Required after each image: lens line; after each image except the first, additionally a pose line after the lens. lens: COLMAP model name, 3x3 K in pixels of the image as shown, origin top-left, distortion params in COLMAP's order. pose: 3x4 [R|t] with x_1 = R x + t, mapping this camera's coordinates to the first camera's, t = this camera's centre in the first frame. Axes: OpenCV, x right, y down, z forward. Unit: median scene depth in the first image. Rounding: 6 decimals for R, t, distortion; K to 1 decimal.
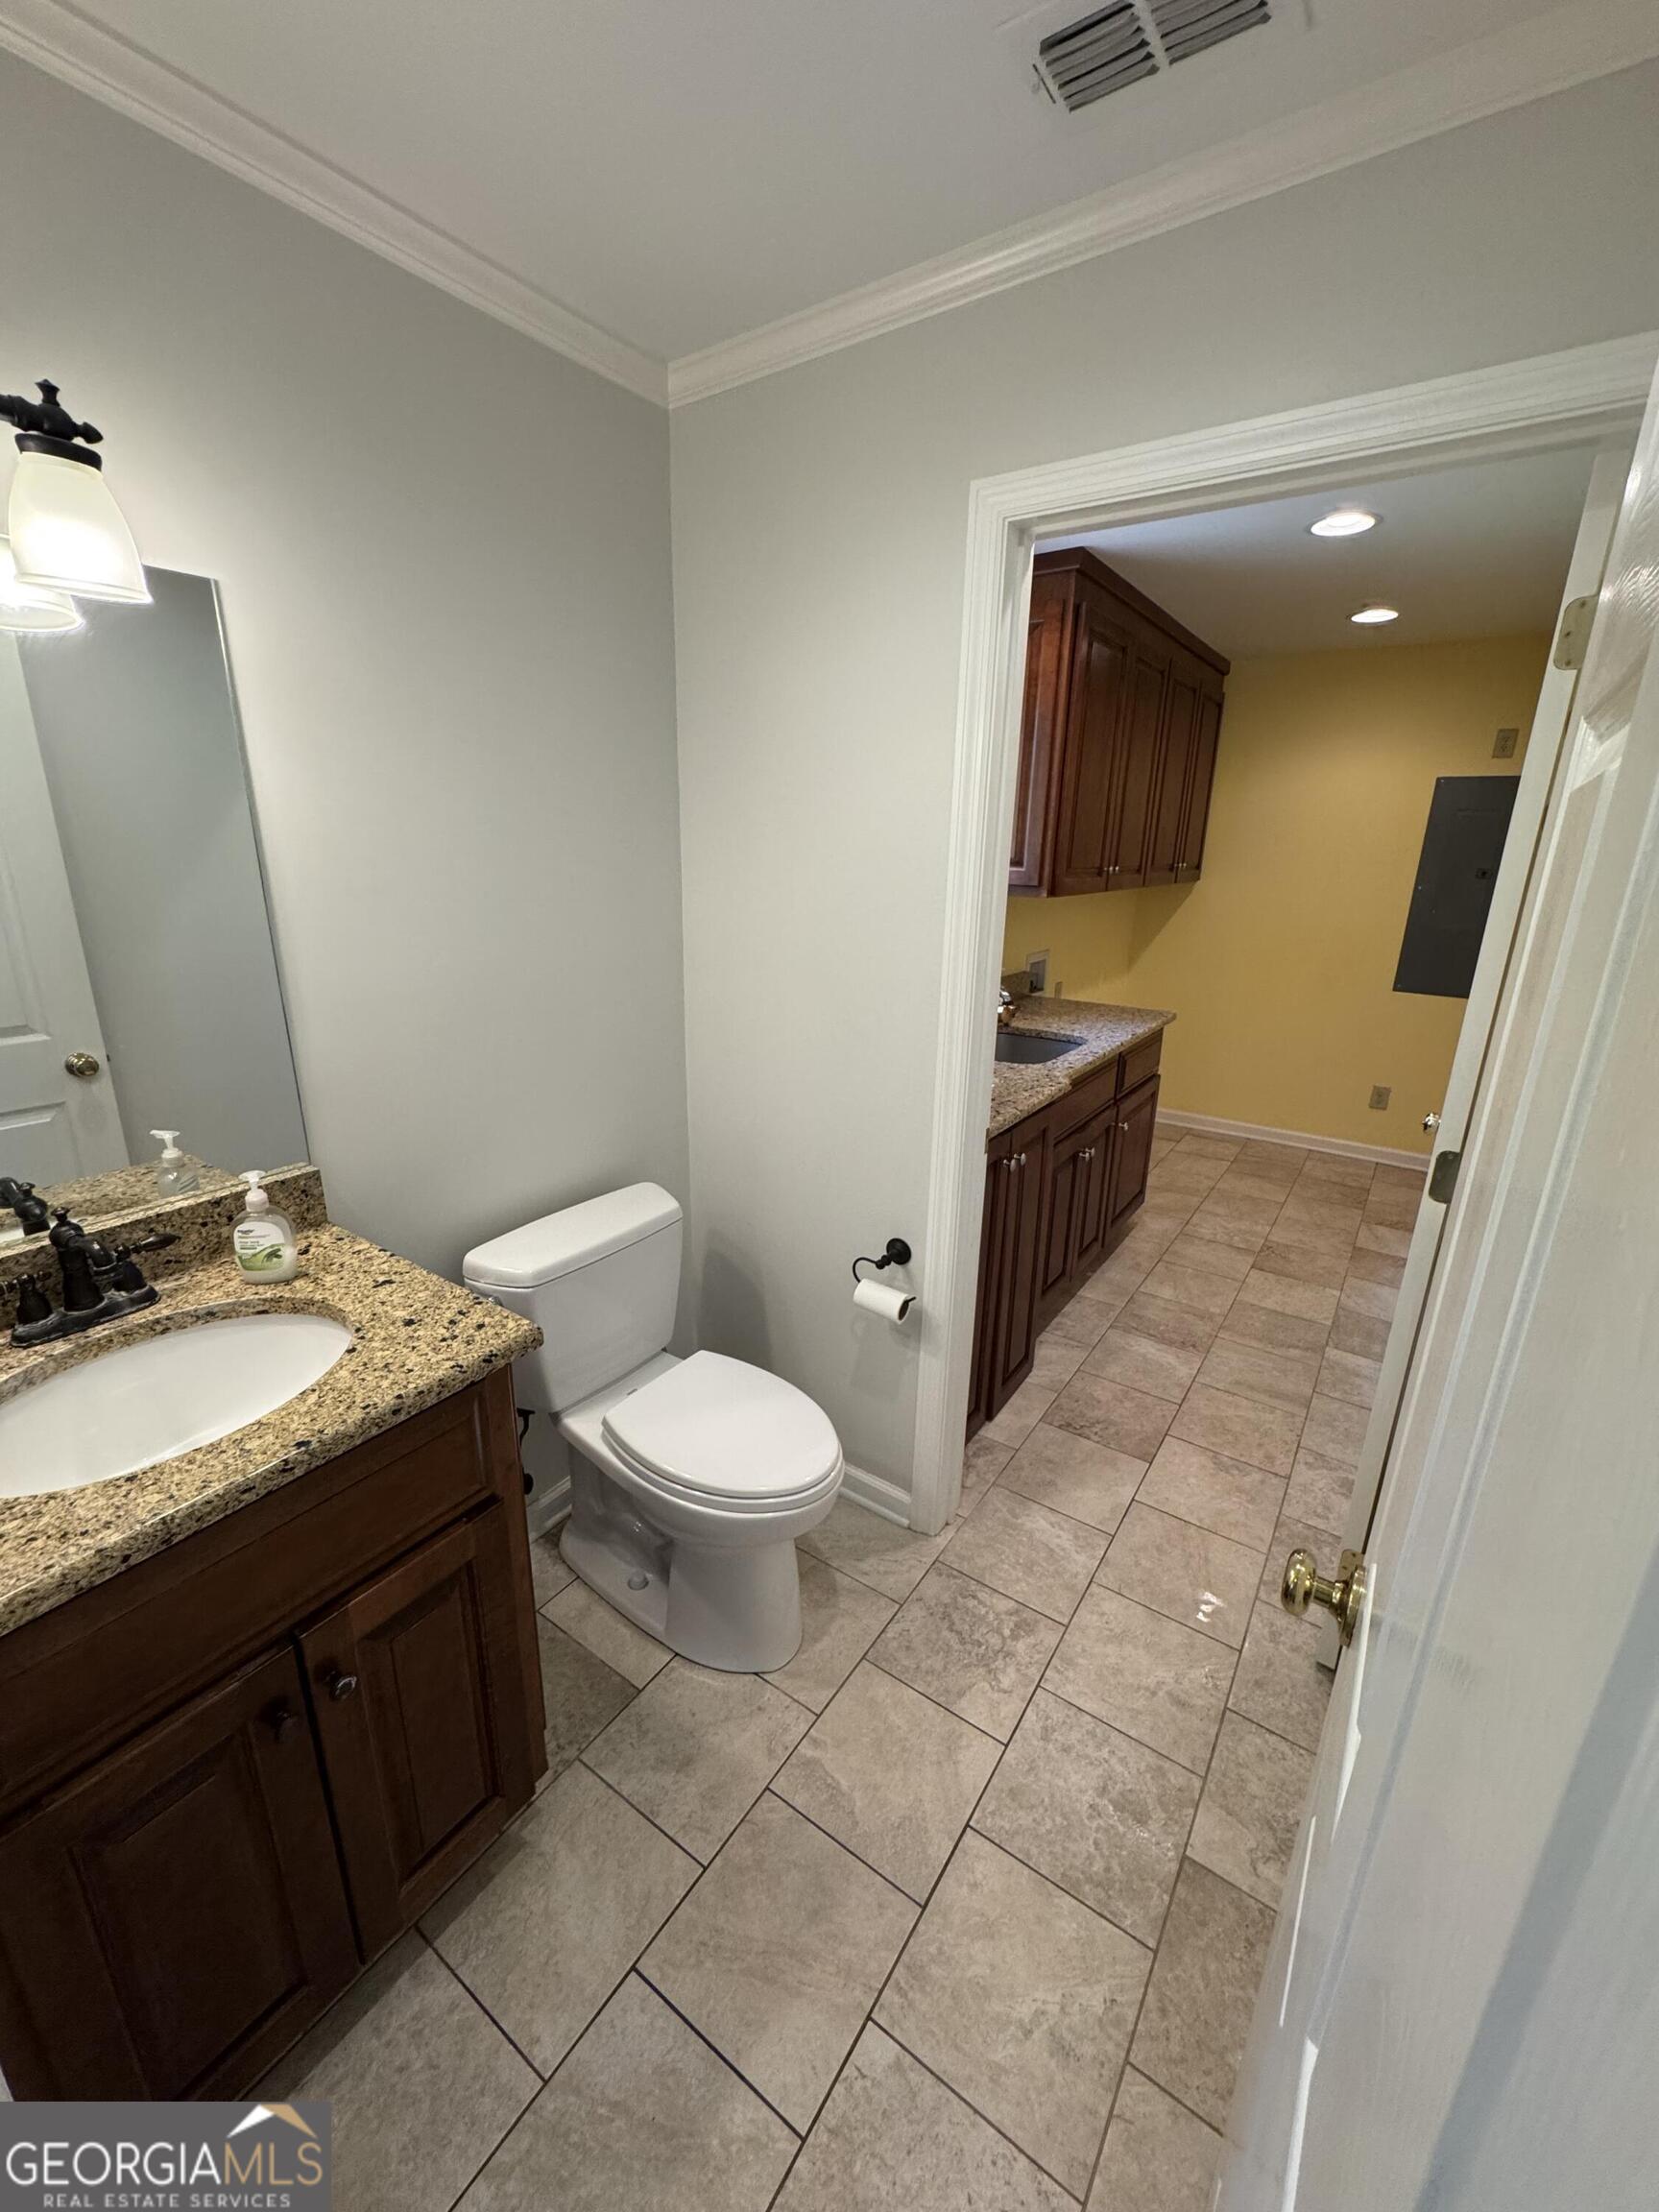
lens RADIAL K [[881.4, 0, 828.1], [0, 881.4, 1106.8], [0, 0, 1]] dist [-0.002404, -0.000667]
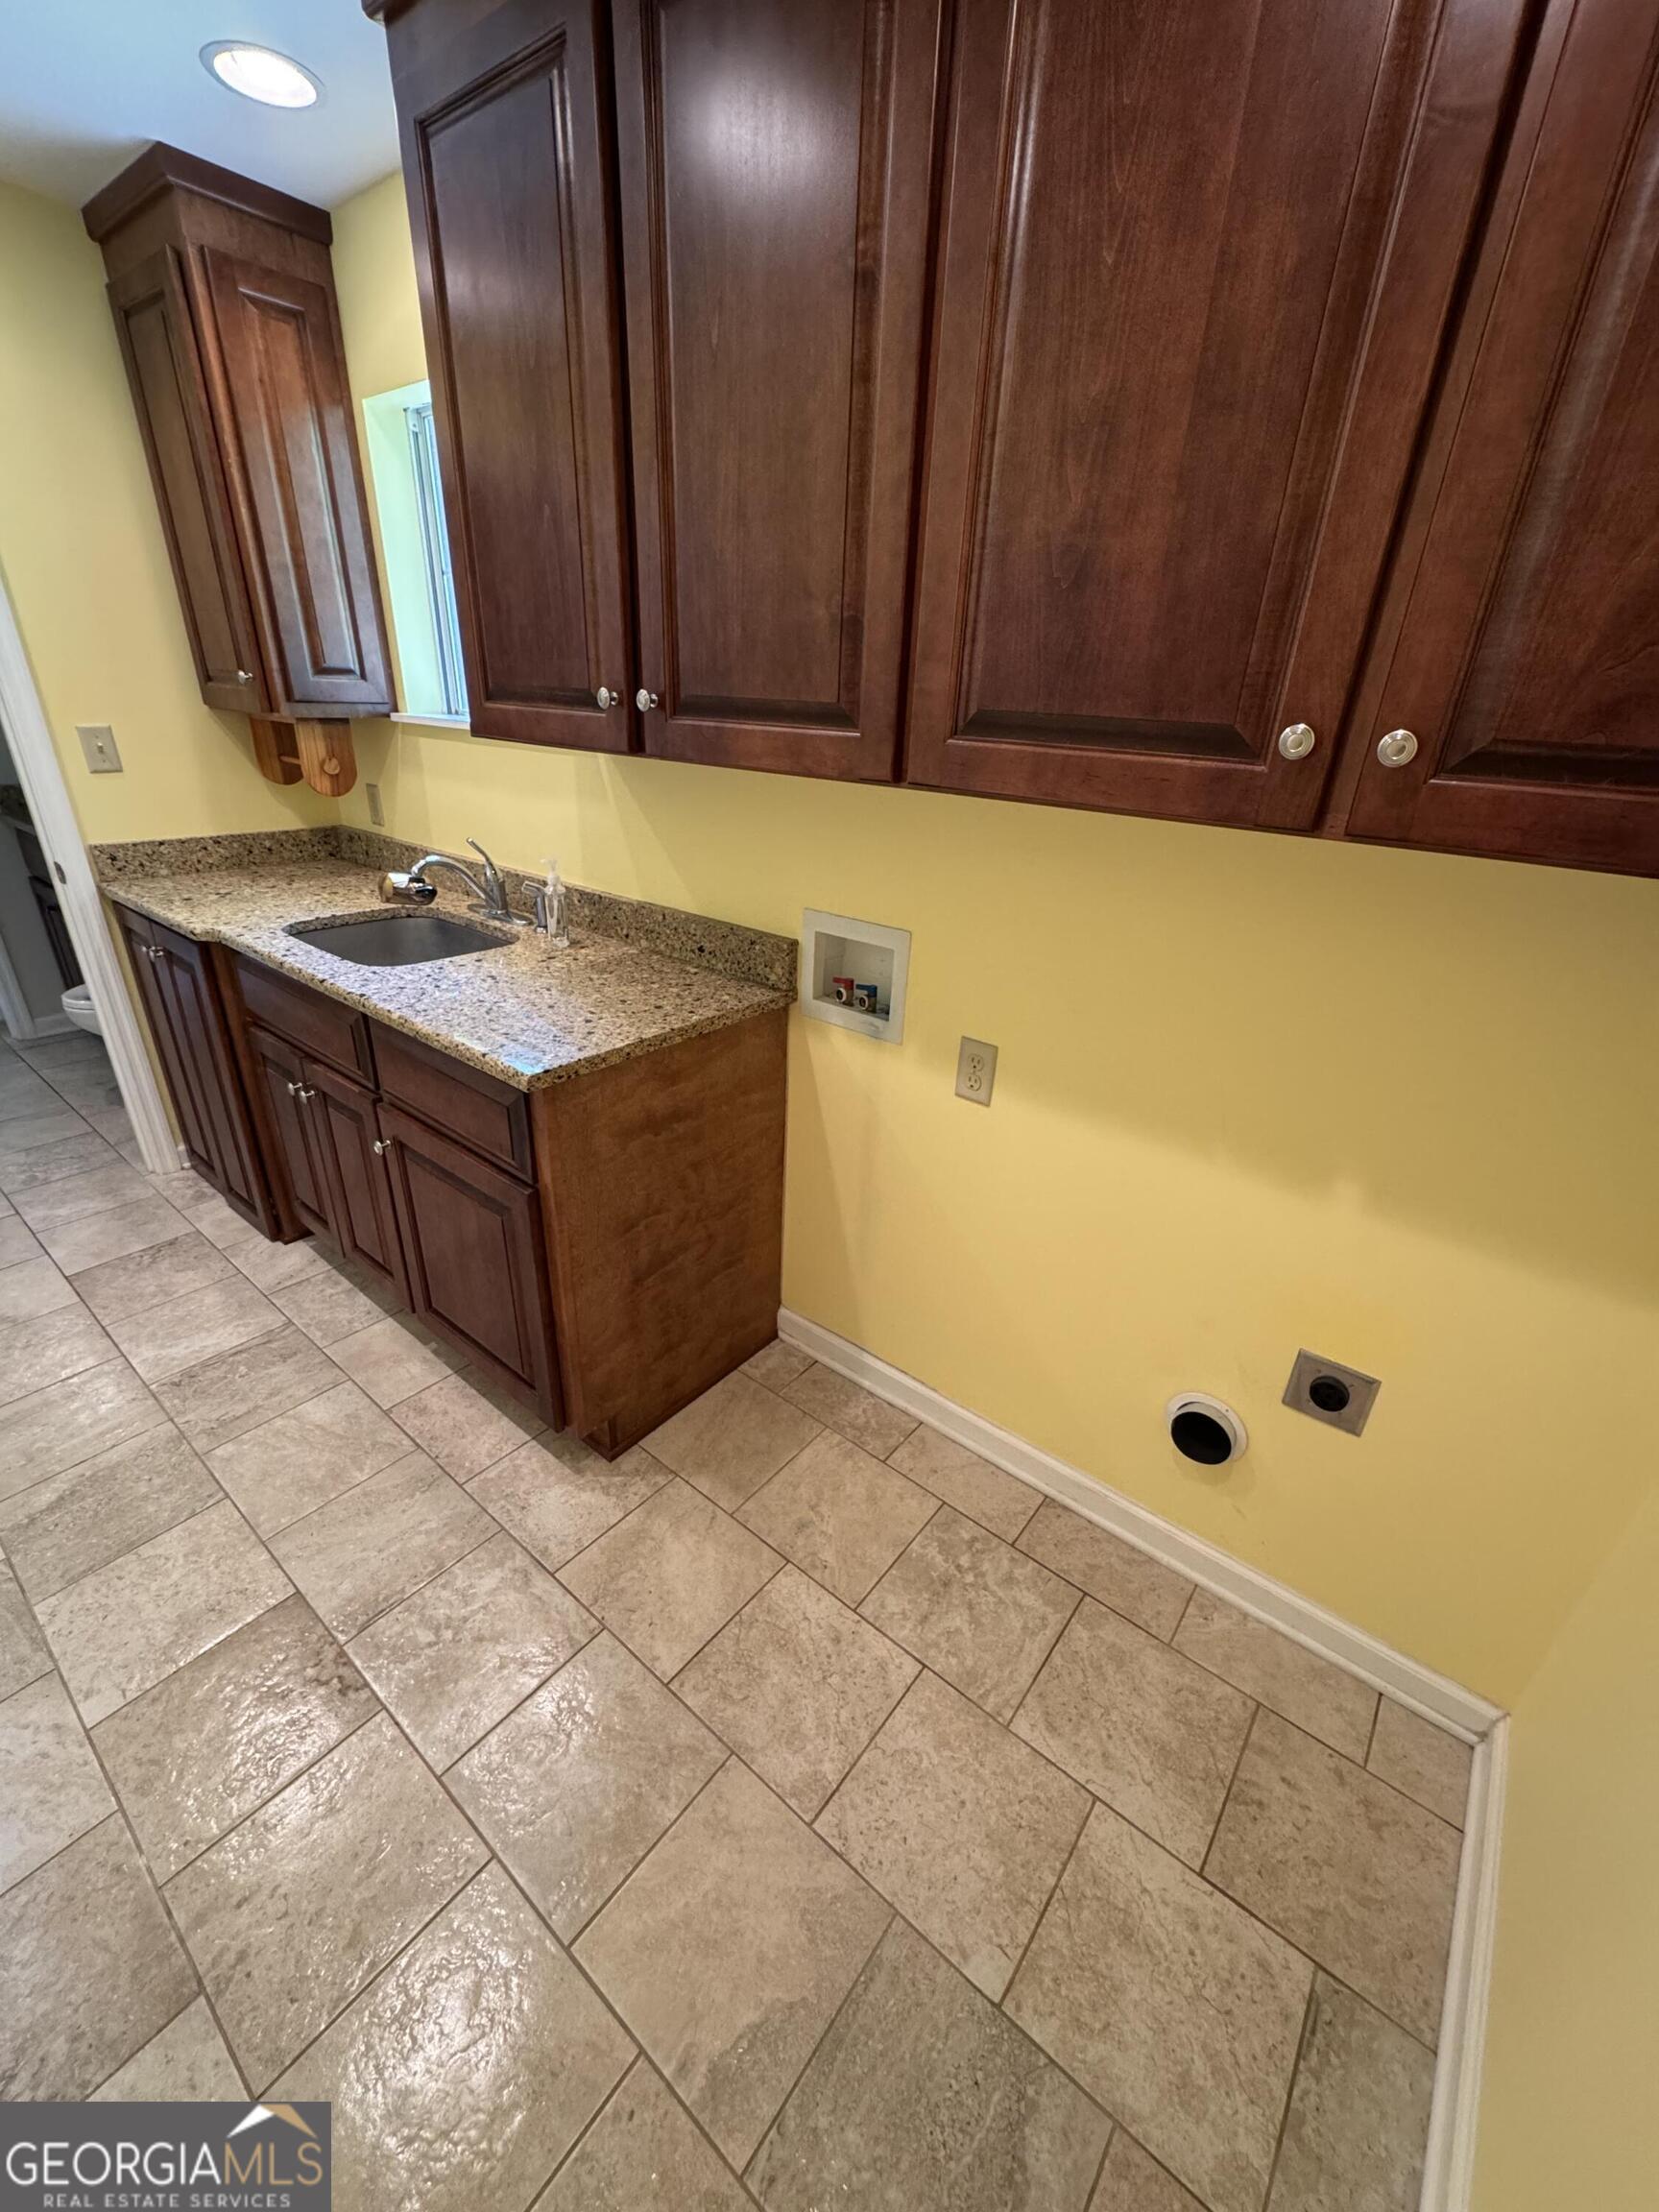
lens RADIAL K [[881.4, 0, 830.8], [0, 881.4, 1108.6], [0, 0, 1]] dist [-0.002404, -0.000667]
pose [[-0.067704, 0.406481, -0.911147, 0.727074], [-0.333525, 0.851483, 0.404646, -0.289663], [0.940307, 0.331286, 0.077923, 1.068091]]
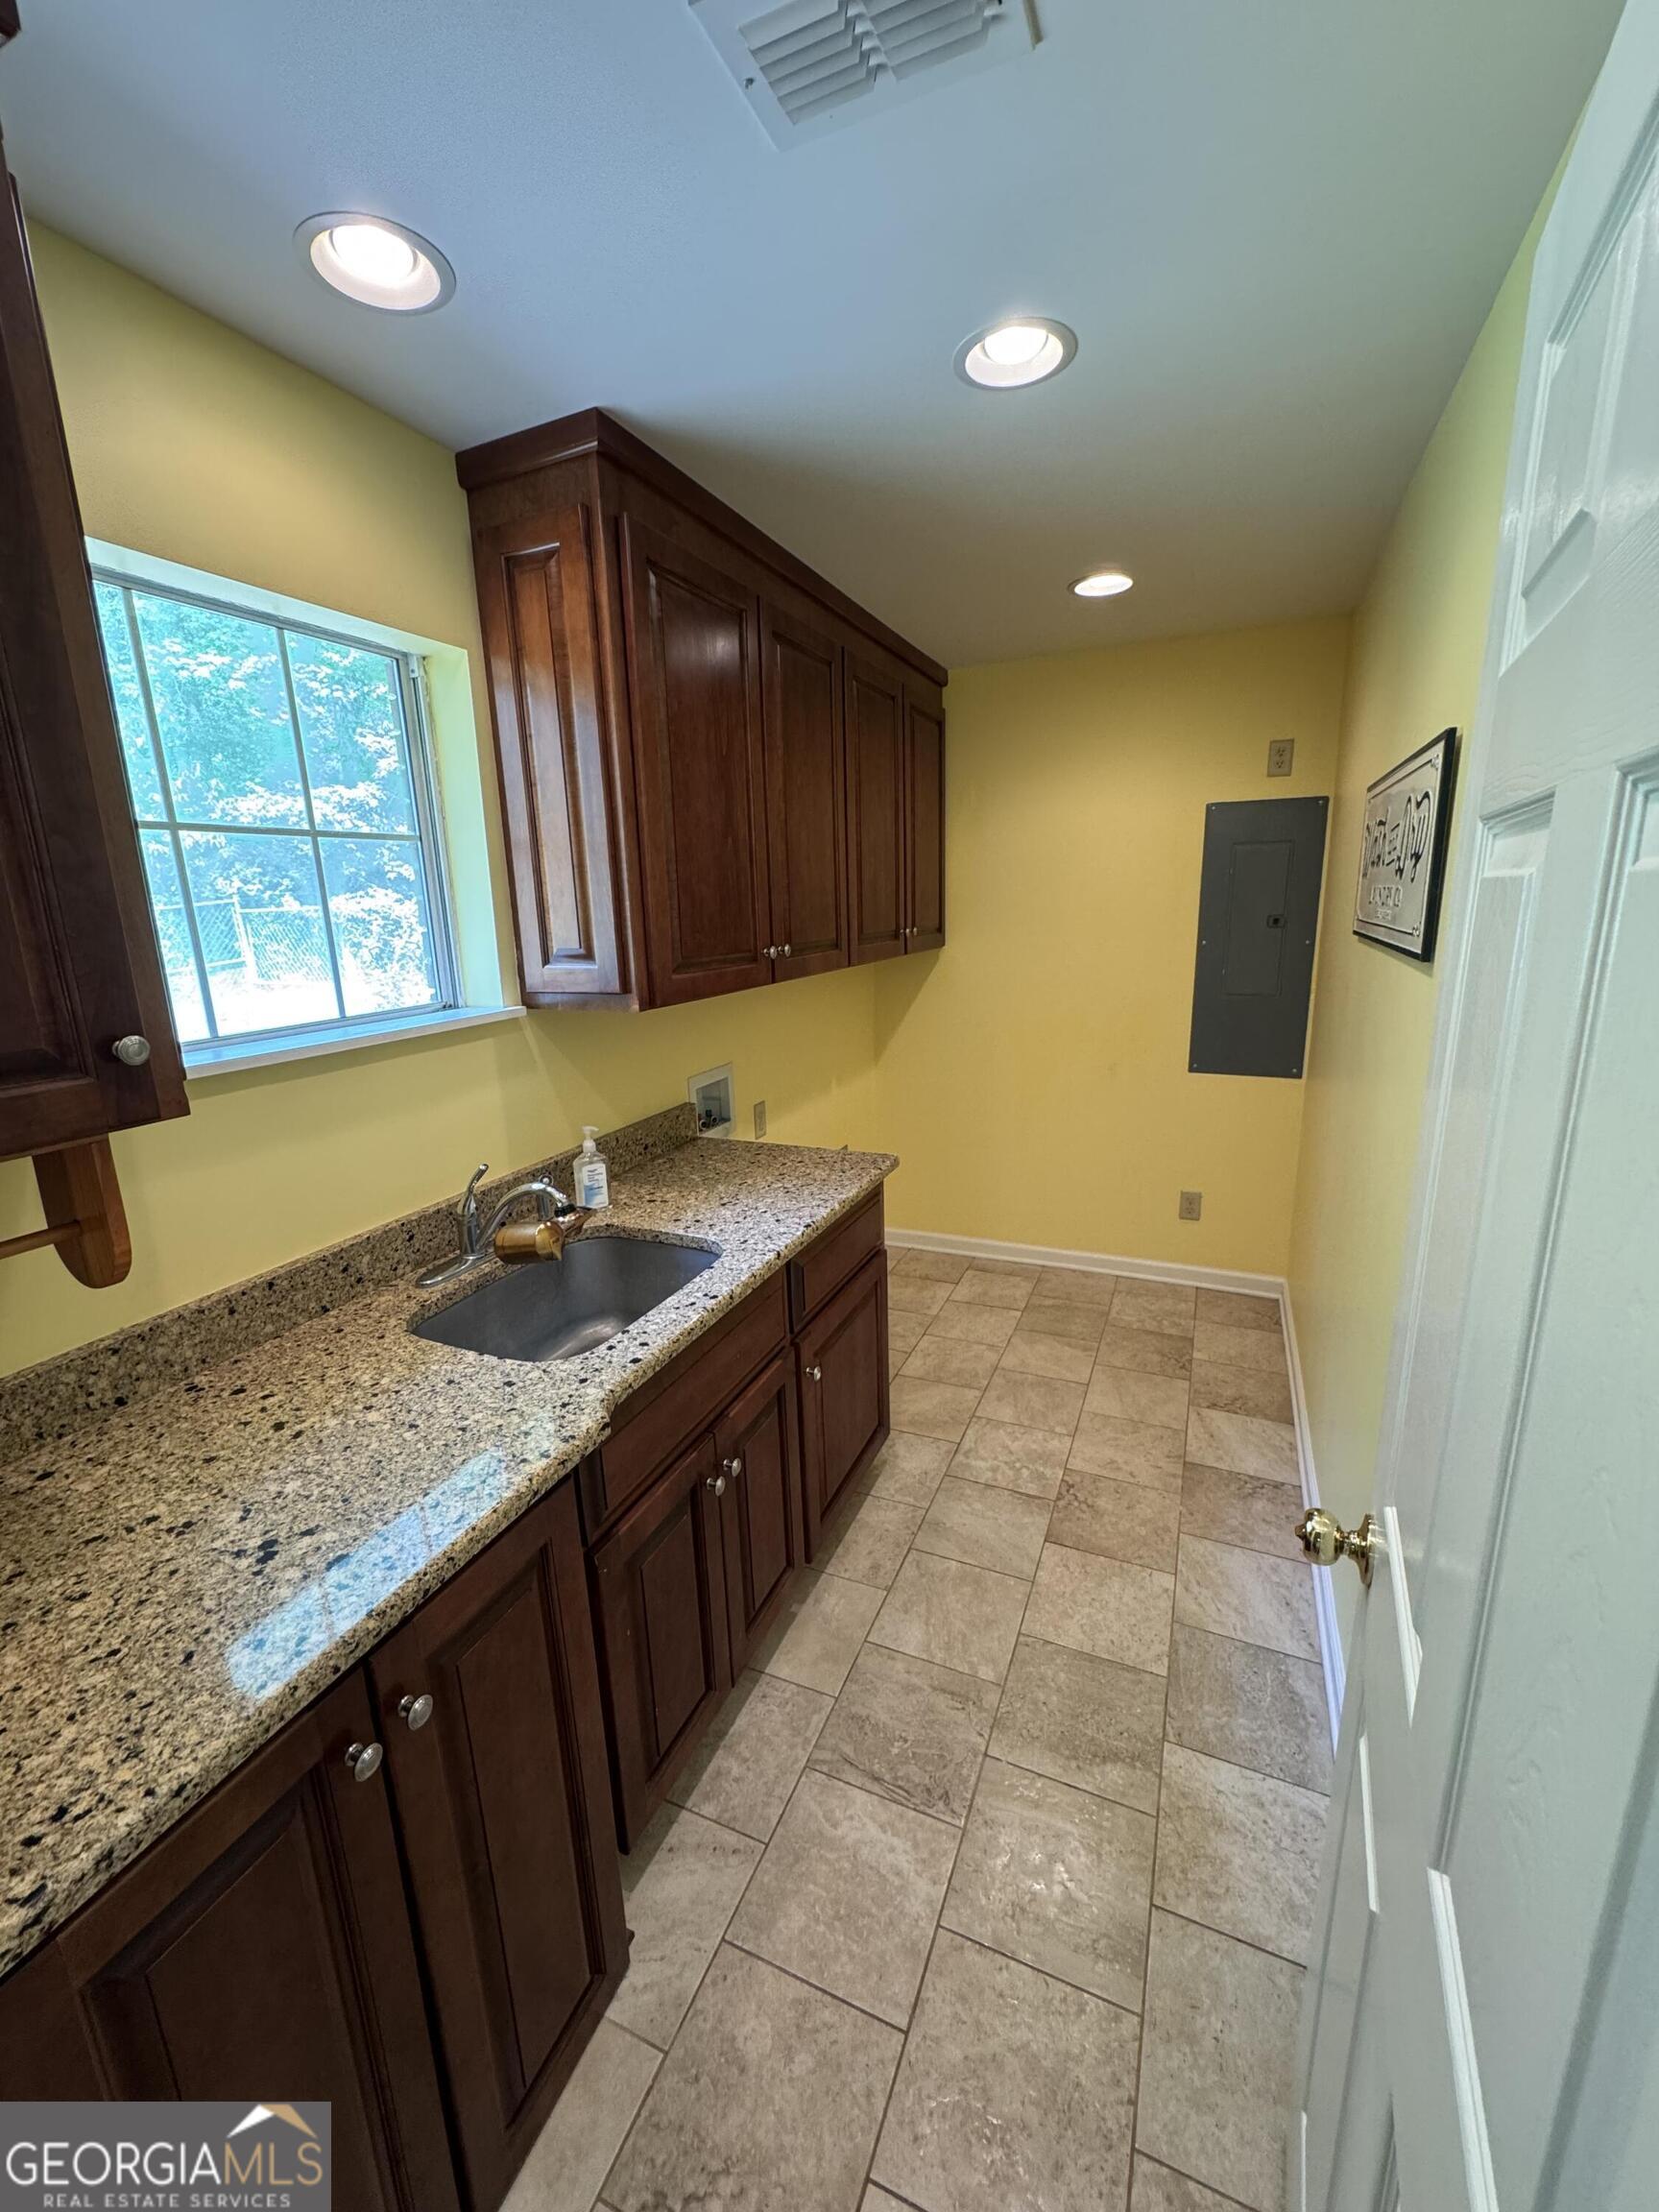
lens RADIAL K [[881.4, 0, 831.0], [0, 881.4, 1104.6], [0, 0, 1]] dist [-0.002404, -0.000667]
pose [[0.979950, -0.089225, 0.178146, 0.223234], [0.100551, 0.993378, -0.055578, -0.109789], [-0.172008, 0.072377, 0.982433, 0.341200]]
